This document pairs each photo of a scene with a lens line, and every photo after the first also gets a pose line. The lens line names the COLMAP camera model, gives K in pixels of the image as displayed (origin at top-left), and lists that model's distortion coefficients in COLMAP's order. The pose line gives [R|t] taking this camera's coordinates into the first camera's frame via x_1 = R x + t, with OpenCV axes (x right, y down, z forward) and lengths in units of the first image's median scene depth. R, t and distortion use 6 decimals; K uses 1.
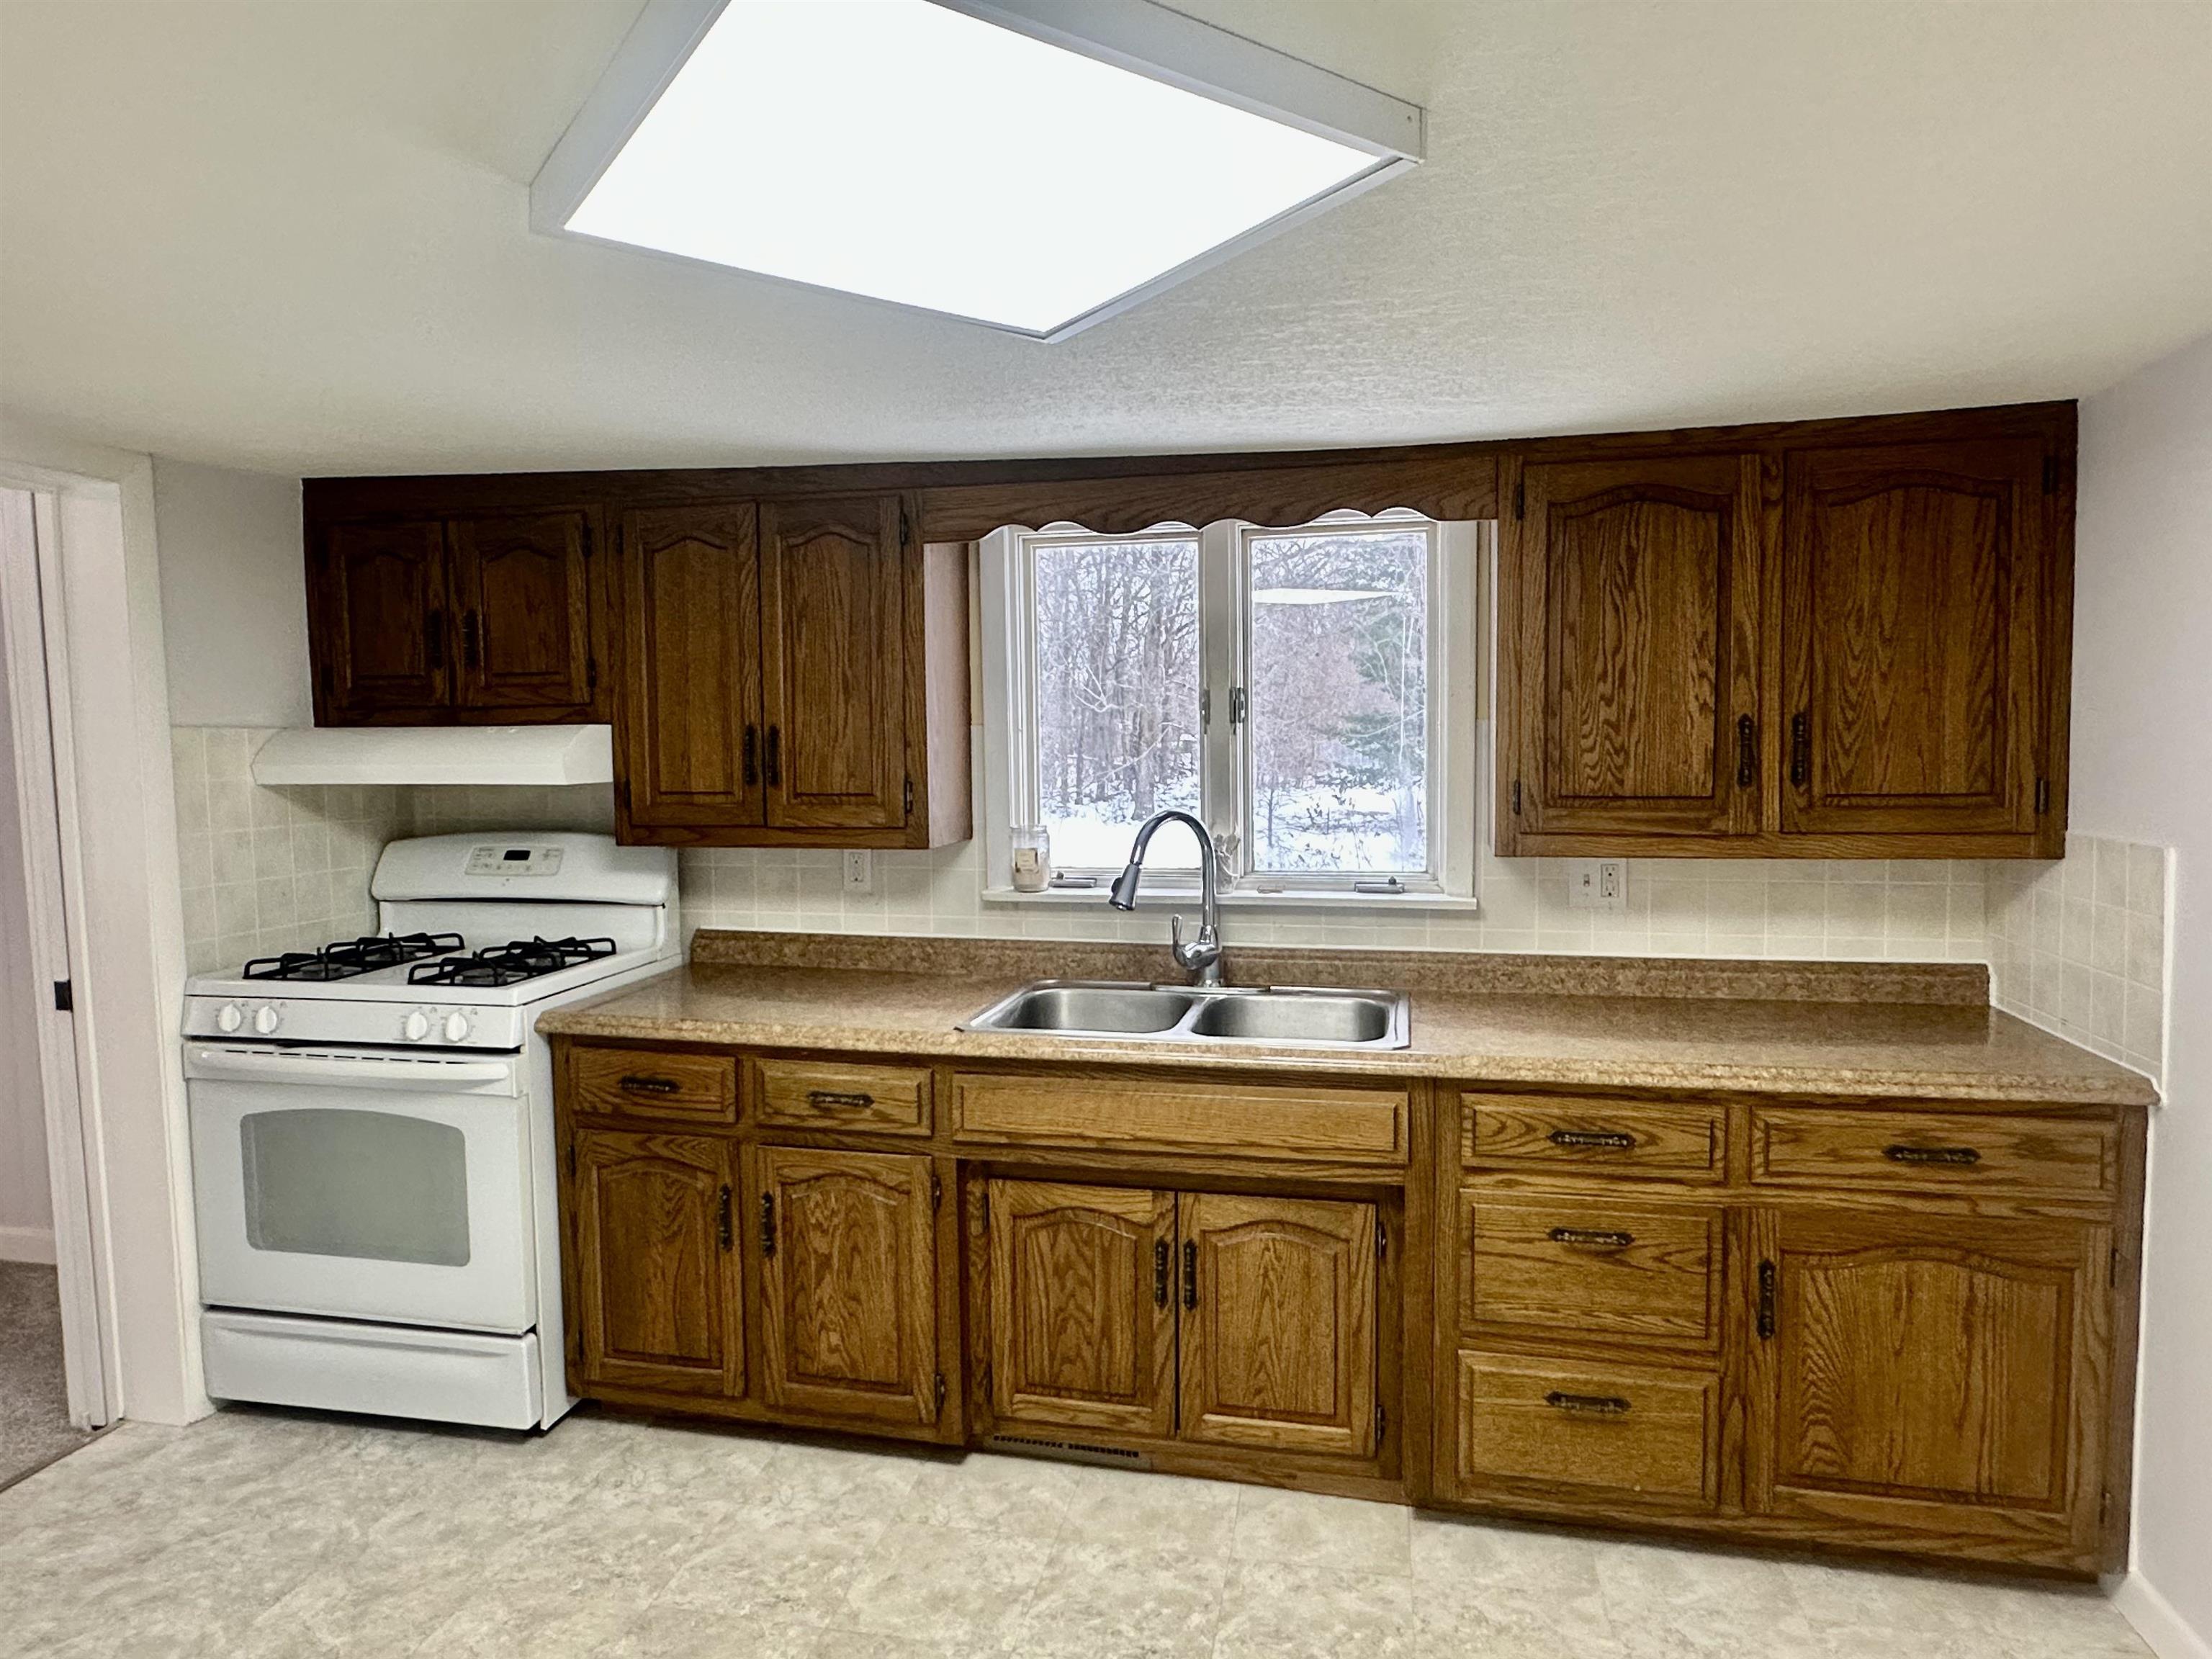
lens RADIAL K [[1370.5, 0, 1091.4], [0, 1370.5, 844.8], [0, 0, 1]] dist [0.002697, -0.001193]
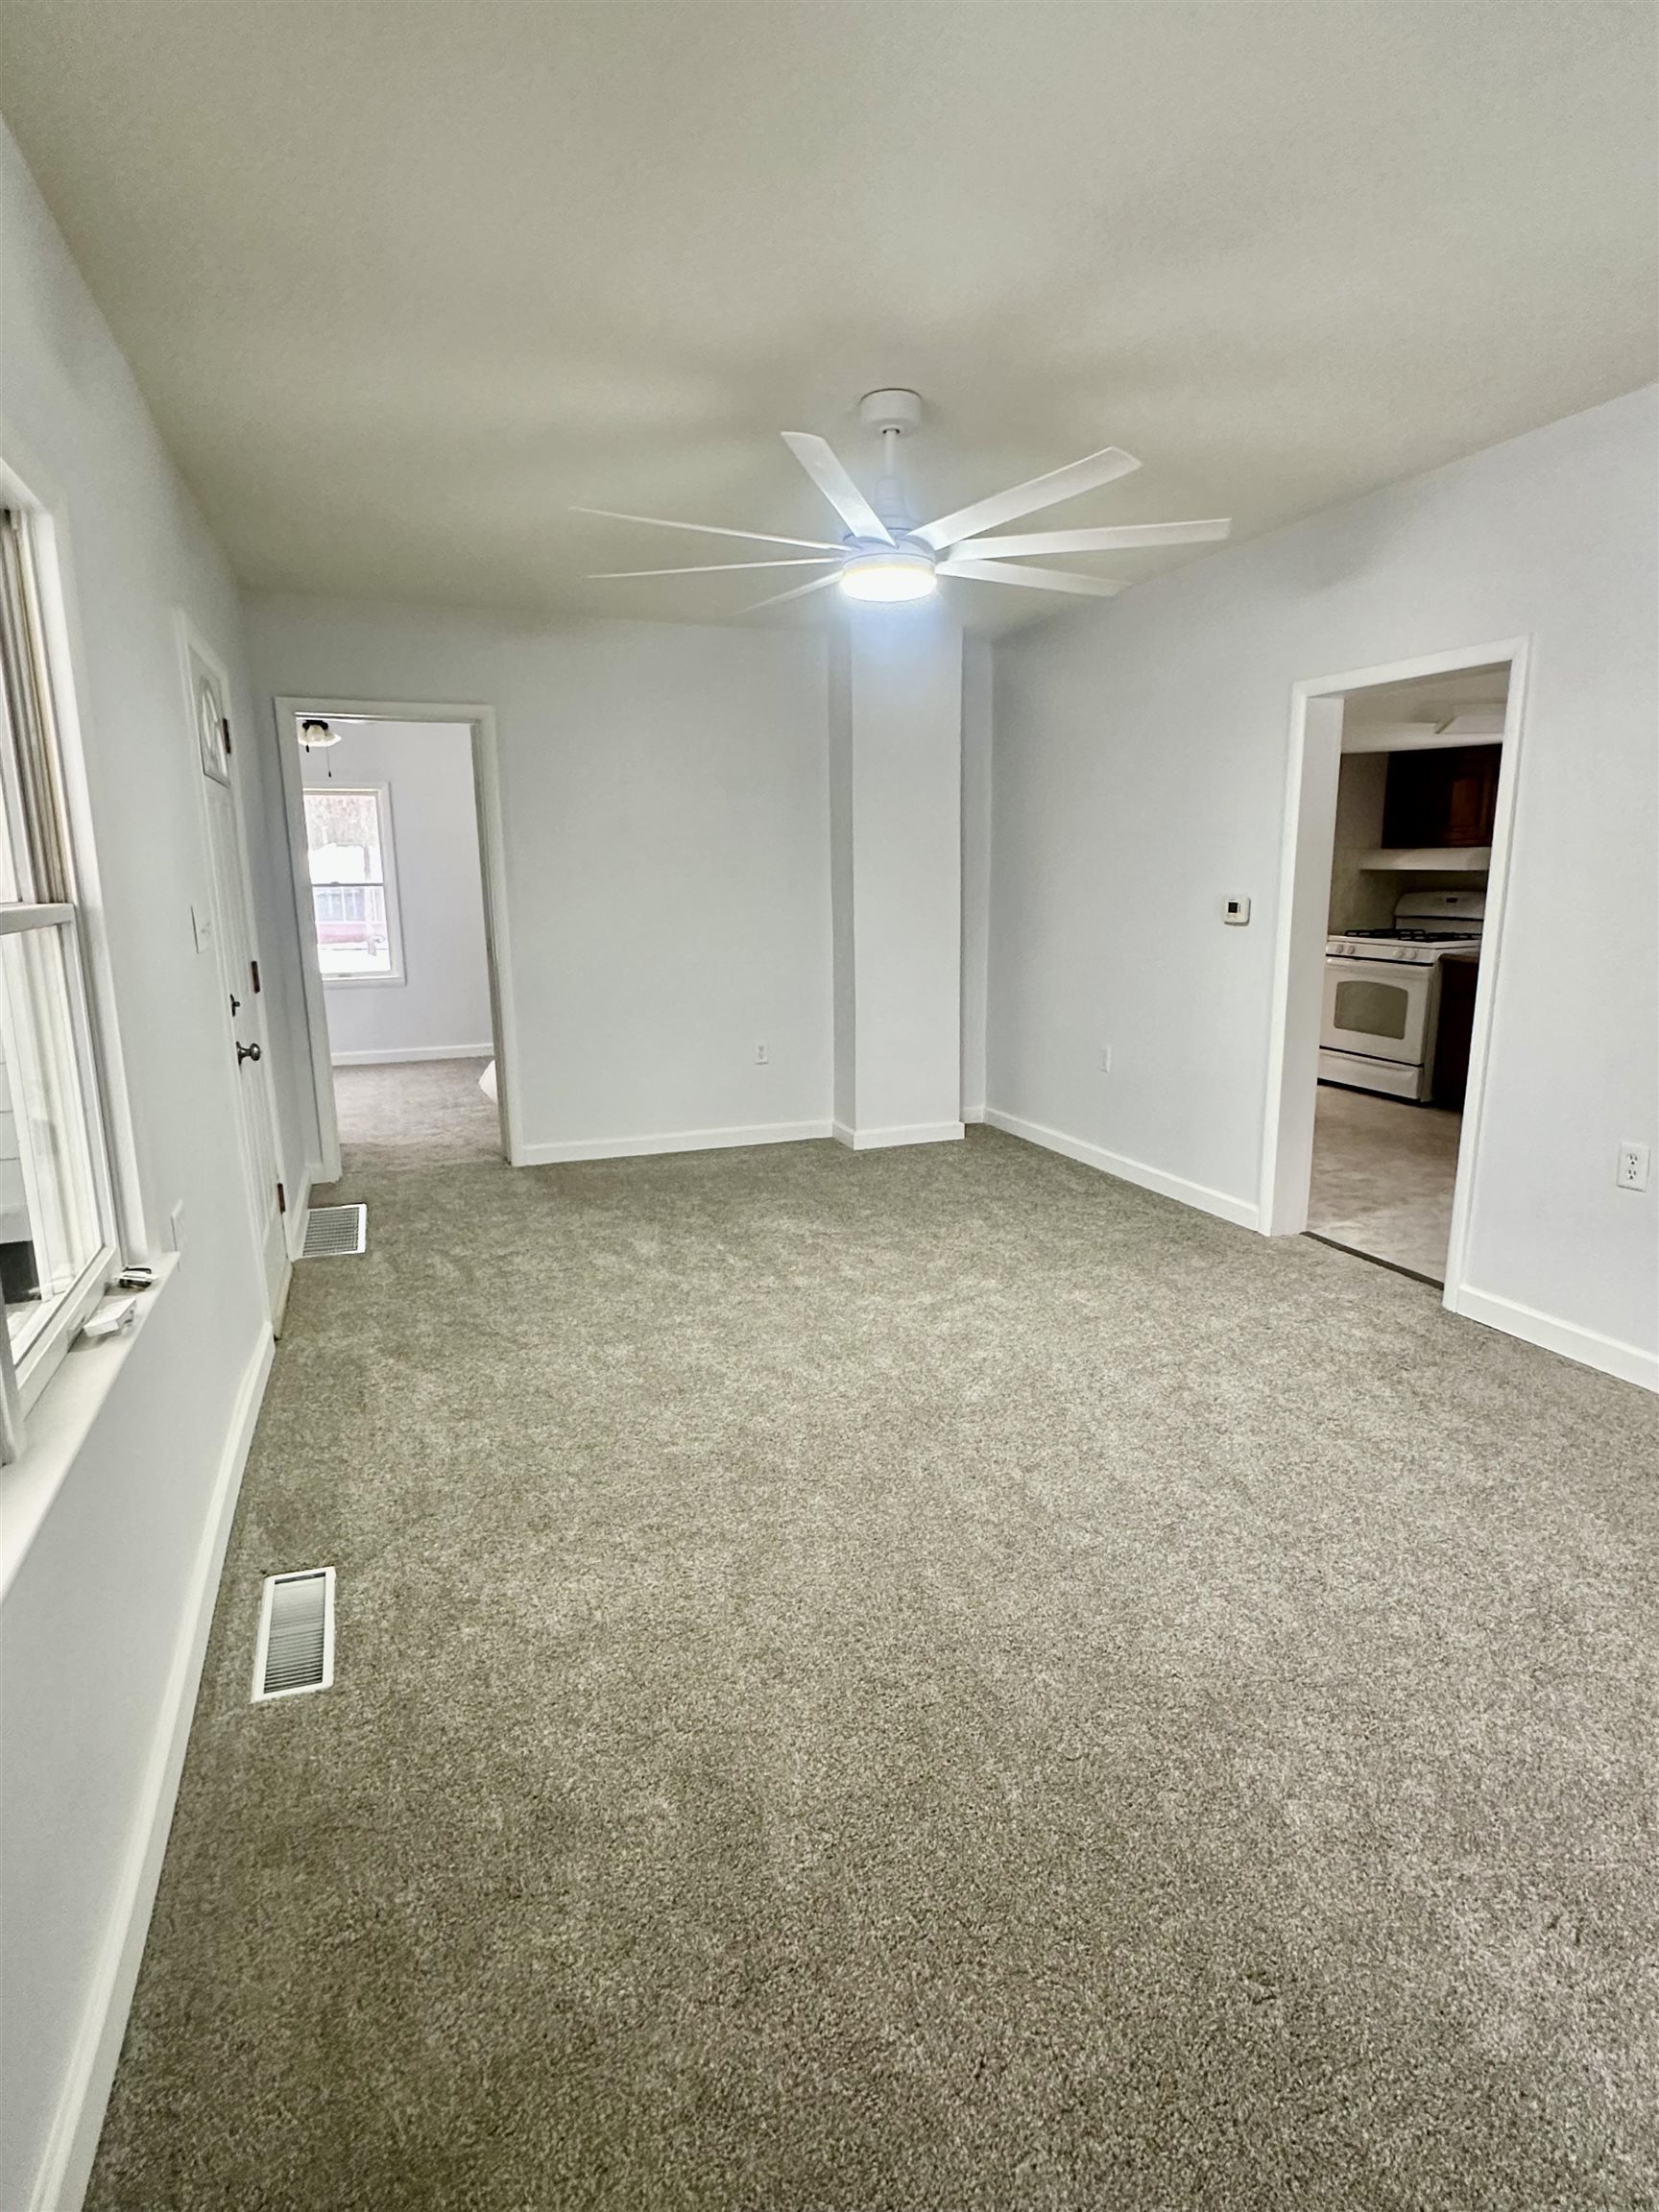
lens RADIAL K [[1134.2, 0, 843.5], [0, 1134.2, 1093.4], [0, 0, 1]] dist [0.008902, -0.004927]
pose [[0.570069, 0.178319, -0.802012, 0.831123], [-0.070600, 0.983184, 0.168418, 0.101970], [0.818558, -0.039387, 0.573072, -1.369475]]
